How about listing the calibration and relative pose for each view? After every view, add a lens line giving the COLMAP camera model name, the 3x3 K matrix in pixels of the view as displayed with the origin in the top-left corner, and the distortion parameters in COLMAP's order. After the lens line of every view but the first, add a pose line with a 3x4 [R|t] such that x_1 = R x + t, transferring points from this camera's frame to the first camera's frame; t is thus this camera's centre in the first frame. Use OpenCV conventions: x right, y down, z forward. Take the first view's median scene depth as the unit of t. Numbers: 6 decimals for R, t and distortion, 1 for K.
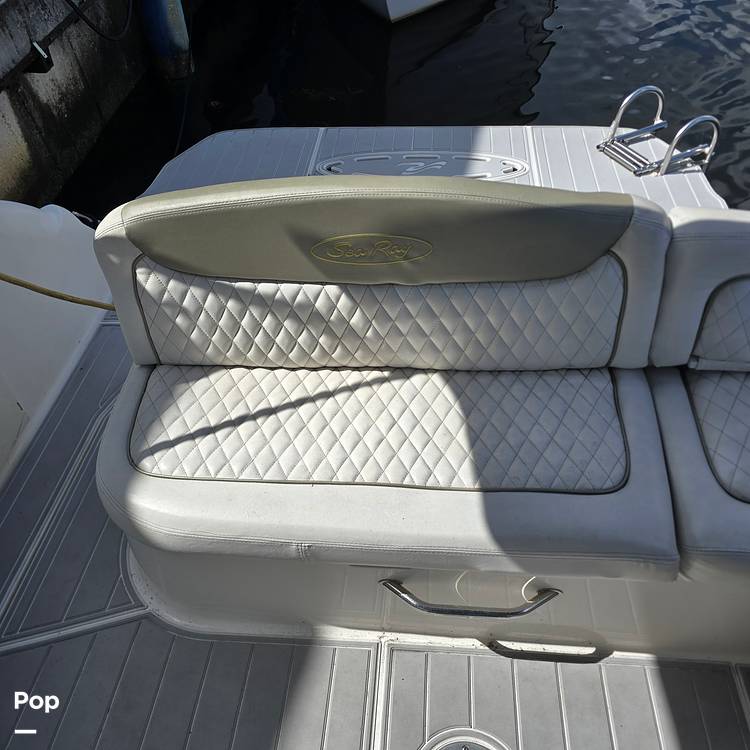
lens RADIAL K [[680.0, 0, 368.0], [0, 680.0, 371.2], [0, 0, 1]] dist [0.050828, -0.074561]
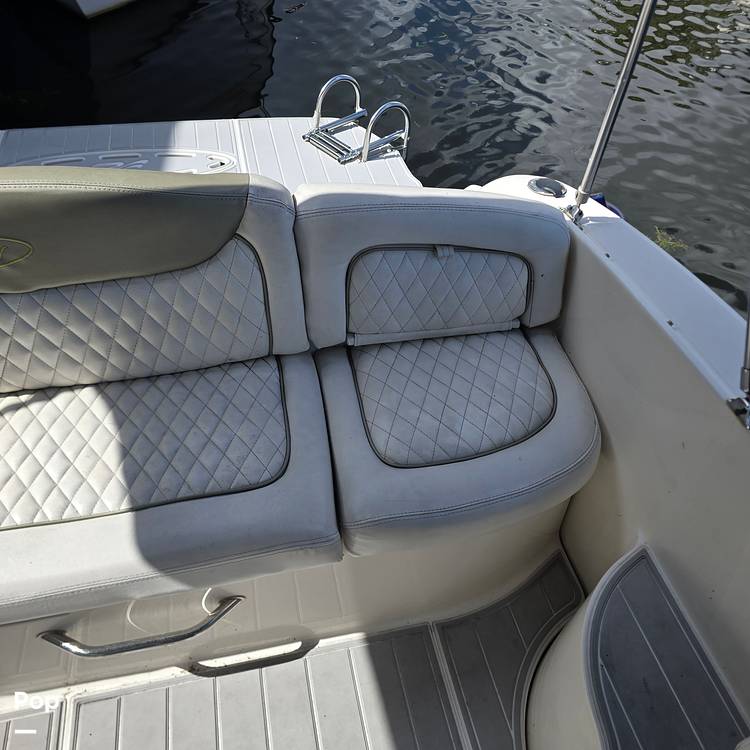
lens RADIAL K [[680.0, 0, 386.4], [0, 680.0, 383.7], [0, 0, 1]] dist [0.050828, -0.074561]
pose [[0.944488, -0.152183, 0.291174, 0.216086], [0.148725, 0.988290, 0.034110, 0.025064], [-0.292955, 0.011089, 0.956062, 0.030047]]
